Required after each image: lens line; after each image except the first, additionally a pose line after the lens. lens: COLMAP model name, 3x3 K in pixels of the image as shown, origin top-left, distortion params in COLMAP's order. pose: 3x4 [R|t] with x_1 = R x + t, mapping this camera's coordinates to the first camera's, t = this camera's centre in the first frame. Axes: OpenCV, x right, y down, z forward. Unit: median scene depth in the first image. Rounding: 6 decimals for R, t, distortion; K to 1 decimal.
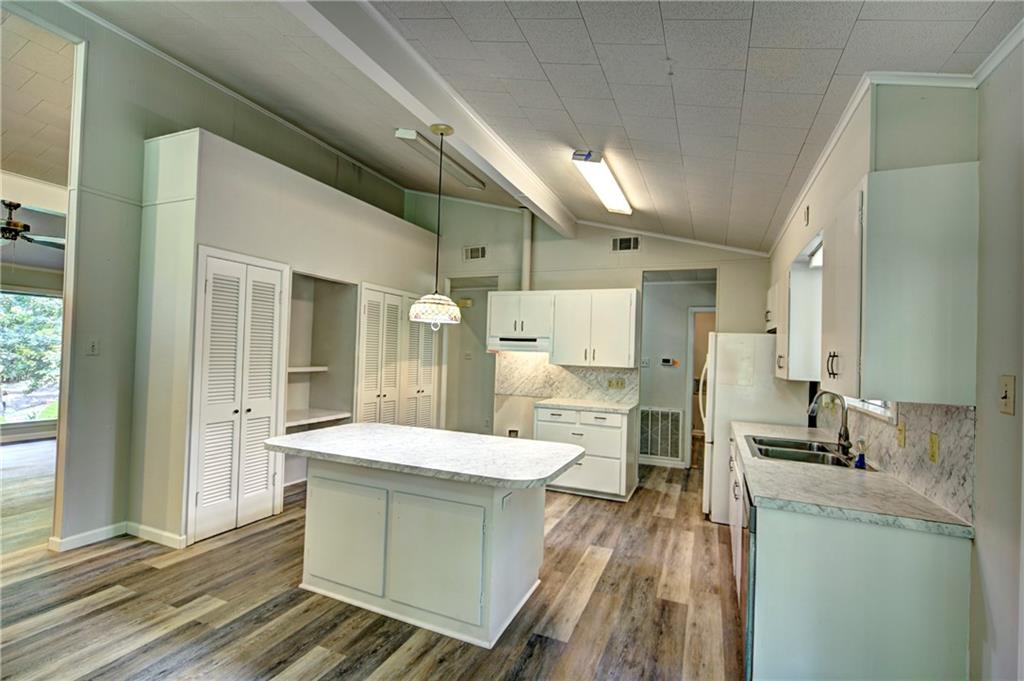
lens RADIAL K [[465.2, 0, 512.0], [0, 465.2, 340.5], [0, 0, 1]] dist [0.000356, -0.000109]
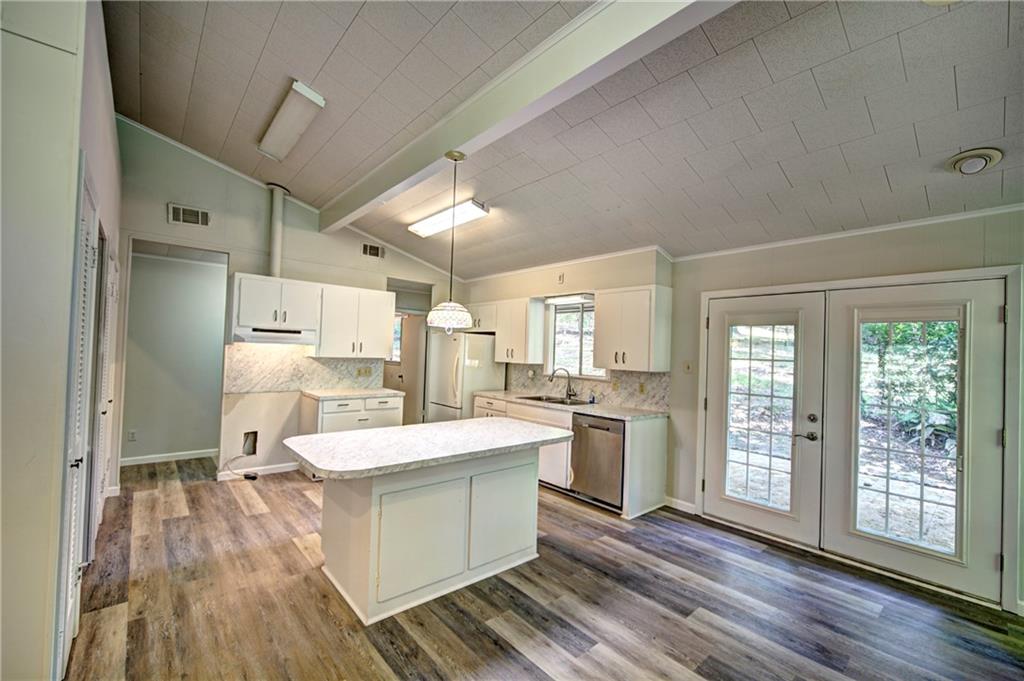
lens RADIAL K [[427.0, 0, 509.3], [0, 427.0, 342.1], [0, 0, 1]] dist [0.000908, -0.000066]
pose [[0.429563, 0.001981, 0.903035, -0.729252], [-0.042012, 0.998959, 0.017793, -0.018588], [-0.902059, -0.045582, 0.429199, 0.299377]]
